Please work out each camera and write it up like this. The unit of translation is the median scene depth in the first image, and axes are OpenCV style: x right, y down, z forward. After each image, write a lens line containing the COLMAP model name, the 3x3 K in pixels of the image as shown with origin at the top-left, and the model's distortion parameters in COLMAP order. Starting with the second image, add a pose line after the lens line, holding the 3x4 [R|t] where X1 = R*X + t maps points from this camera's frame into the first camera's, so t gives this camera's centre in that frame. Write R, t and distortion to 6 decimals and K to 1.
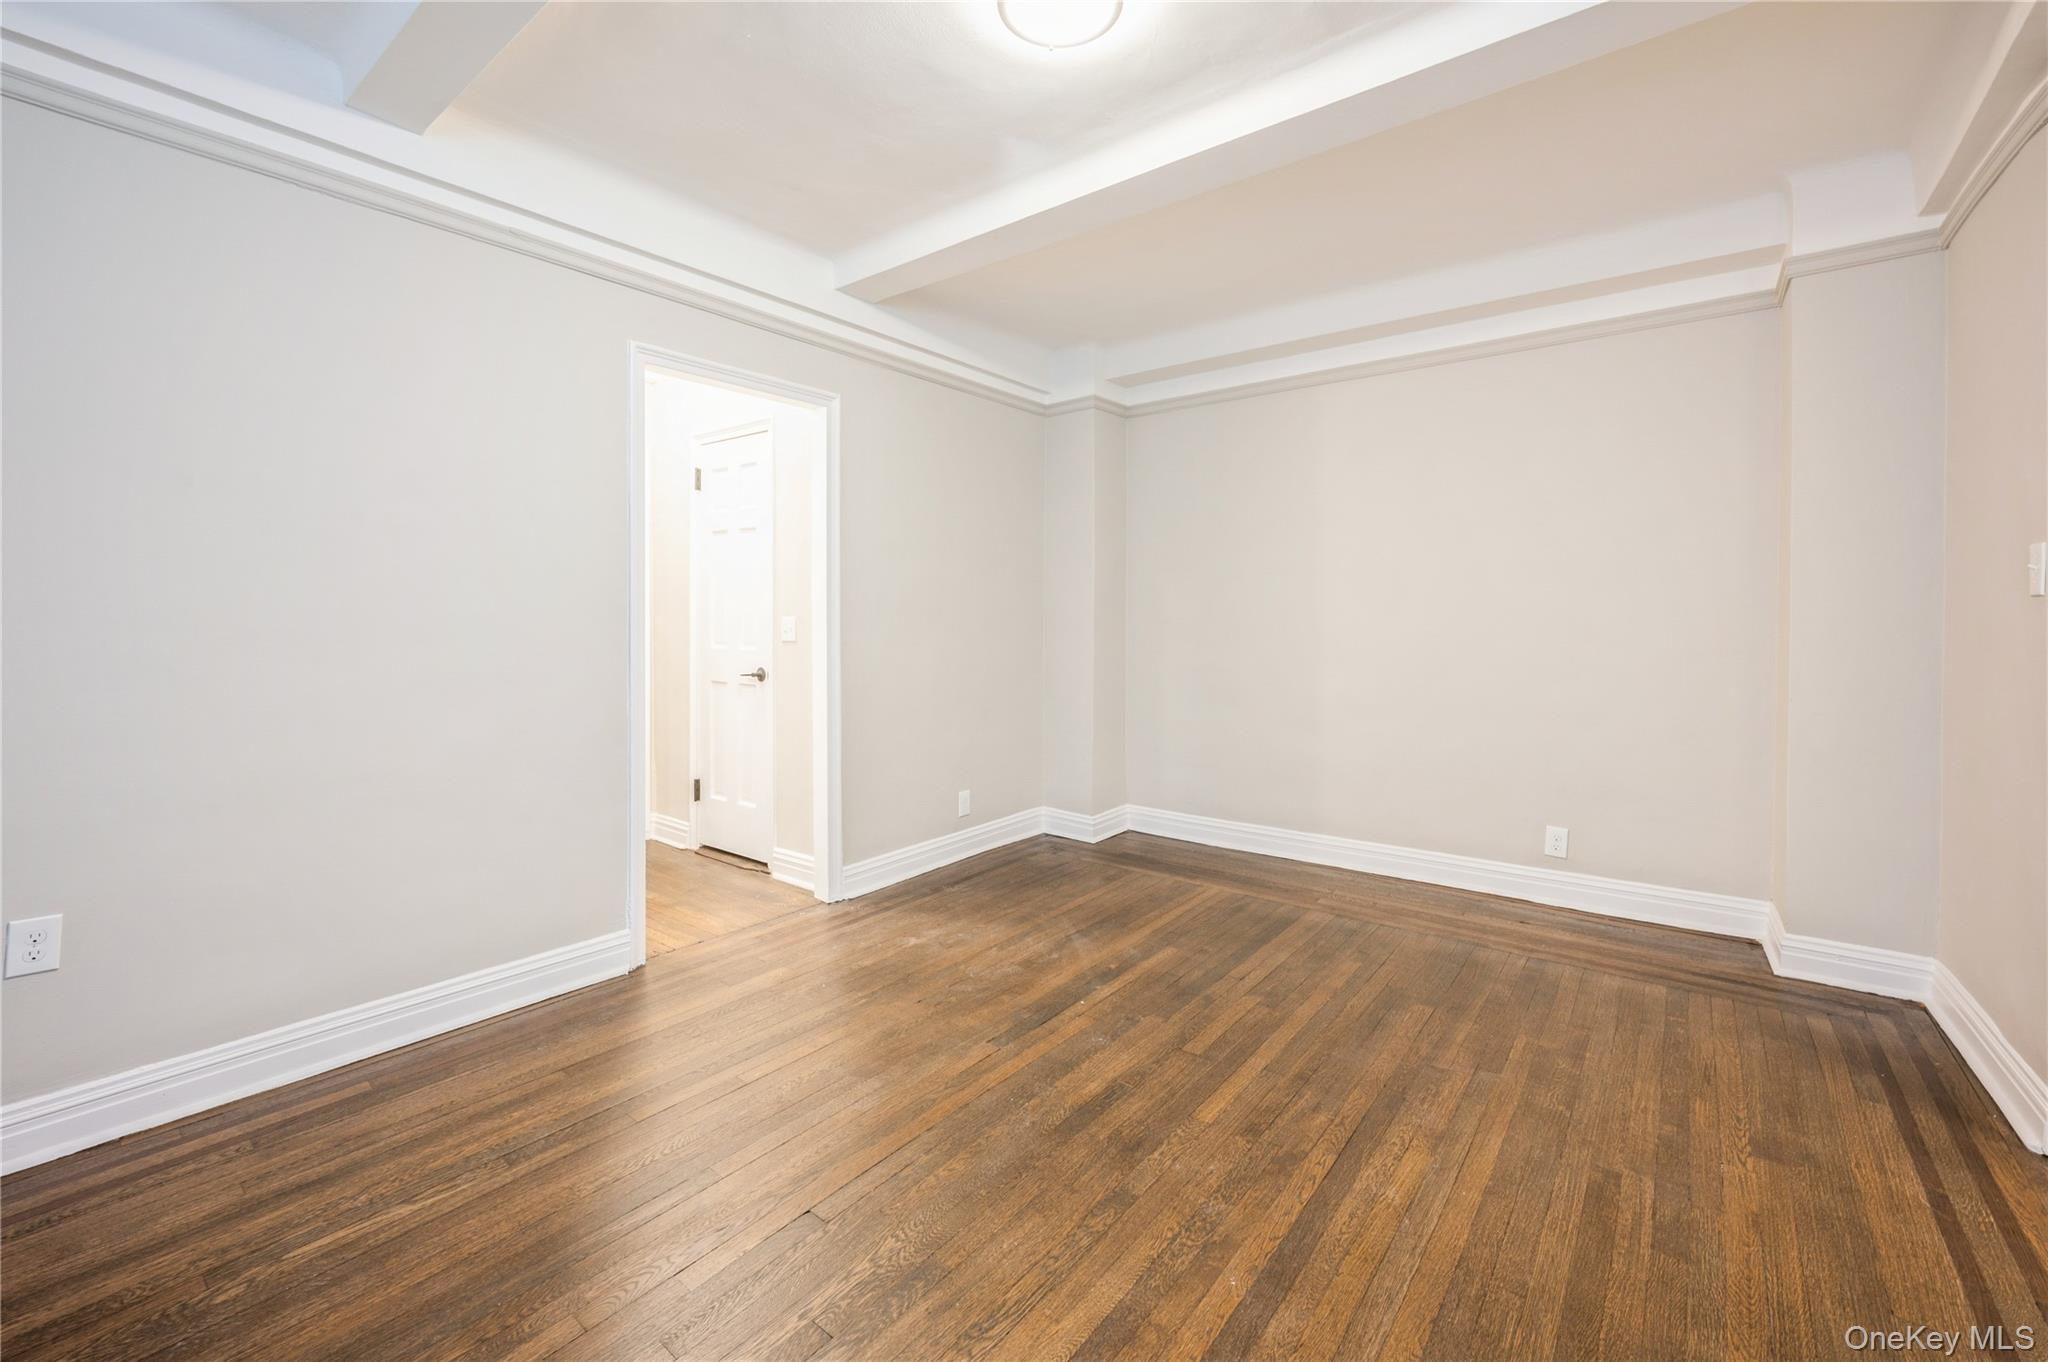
lens RADIAL K [[843.1, 0, 1026.7], [0, 843.1, 619.2], [0, 0, 1]] dist [-0.006020, 0.000692]
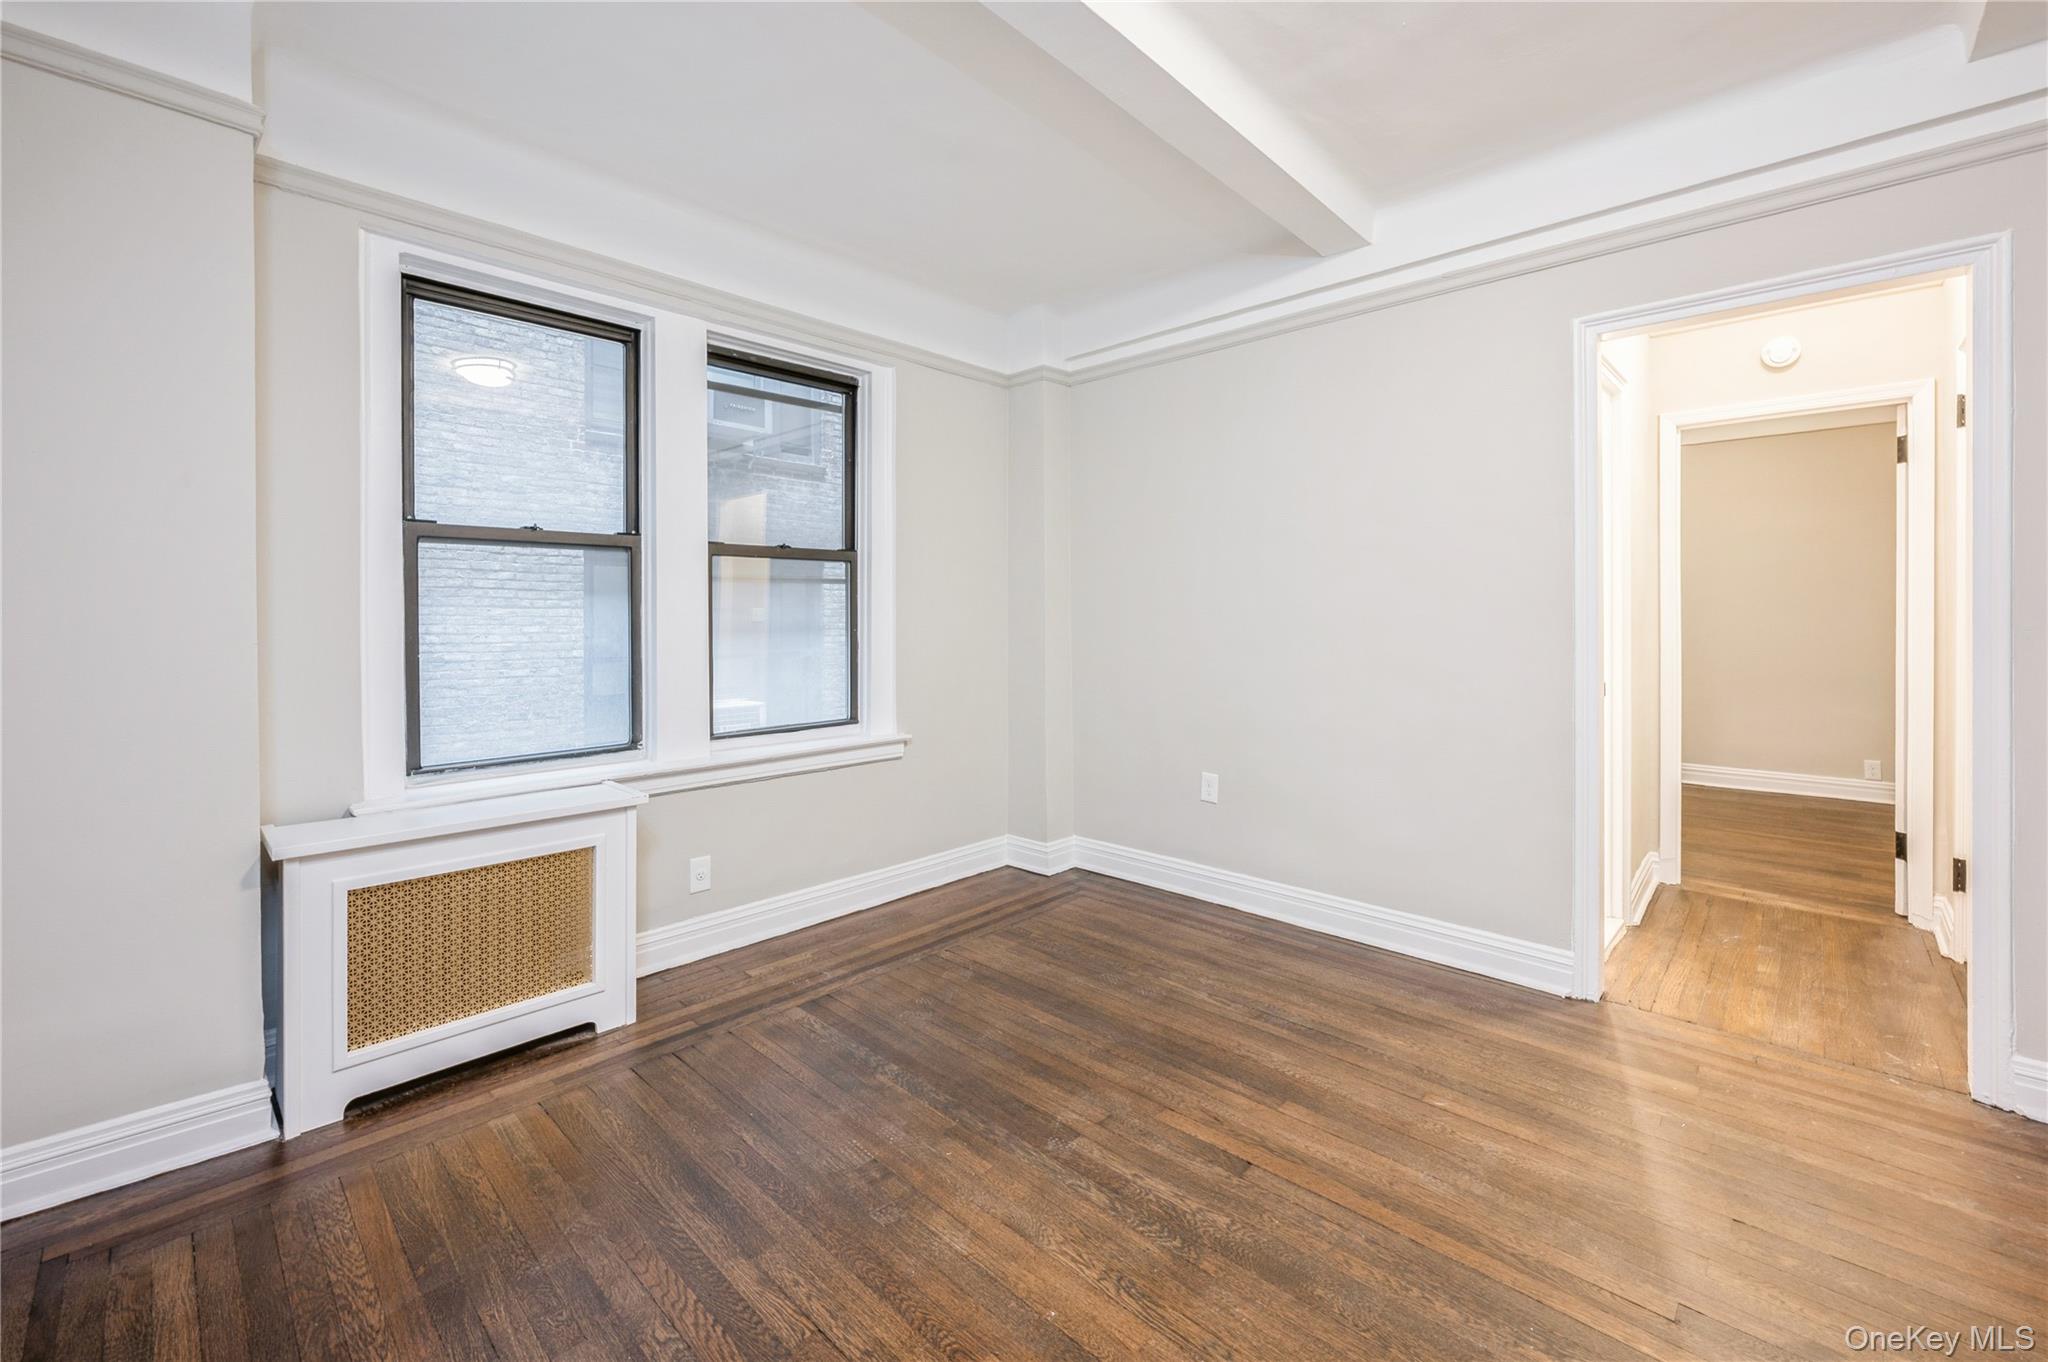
lens RADIAL K [[843.1, 0, 1026.7], [0, 843.1, 619.2], [0, 0, 1]] dist [-0.006020, 0.000692]
pose [[-0.081579, 0.002272, -0.996664, 0.690610], [-0.001284, 0.999996, 0.002385, -0.002093], [0.996666, 0.001475, -0.081576, 0.651670]]
